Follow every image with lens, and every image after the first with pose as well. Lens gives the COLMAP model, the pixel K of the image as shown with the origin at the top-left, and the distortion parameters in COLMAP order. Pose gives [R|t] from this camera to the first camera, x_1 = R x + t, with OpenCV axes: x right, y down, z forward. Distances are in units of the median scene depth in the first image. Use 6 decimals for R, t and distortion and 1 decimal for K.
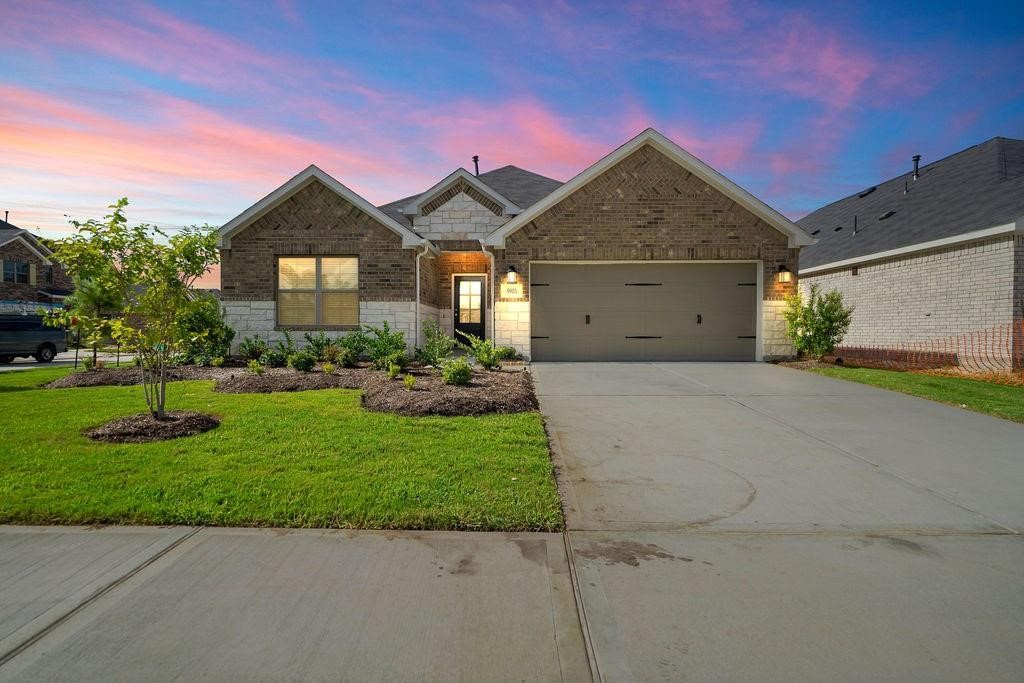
lens RADIAL K [[479.5, 0, 512.0], [0, 479.5, 341.5], [0, 0, 1]] dist [-0.001278, -0.000125]
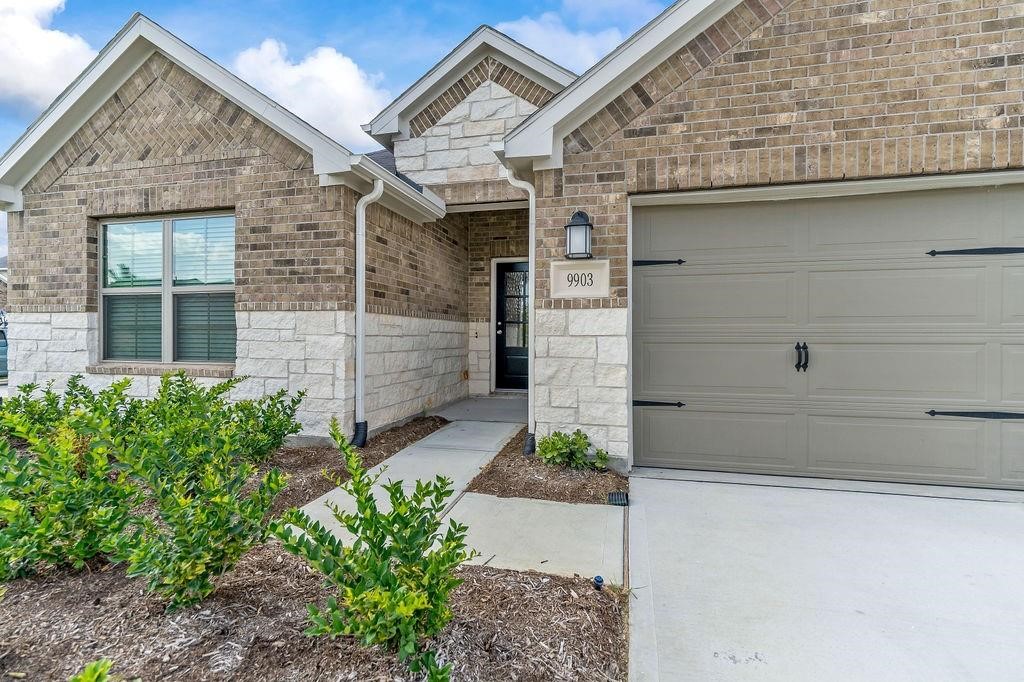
lens RADIAL K [[479.5, 0, 512.0], [0, 479.5, 341.0], [0, 0, 1]] dist [-0.001278, -0.000125]
pose [[0.974272, 0.004752, -0.225324, 0.032125], [-0.007316, 0.999918, -0.010541, -0.053739], [0.225256, 0.011919, 0.974227, 0.626412]]
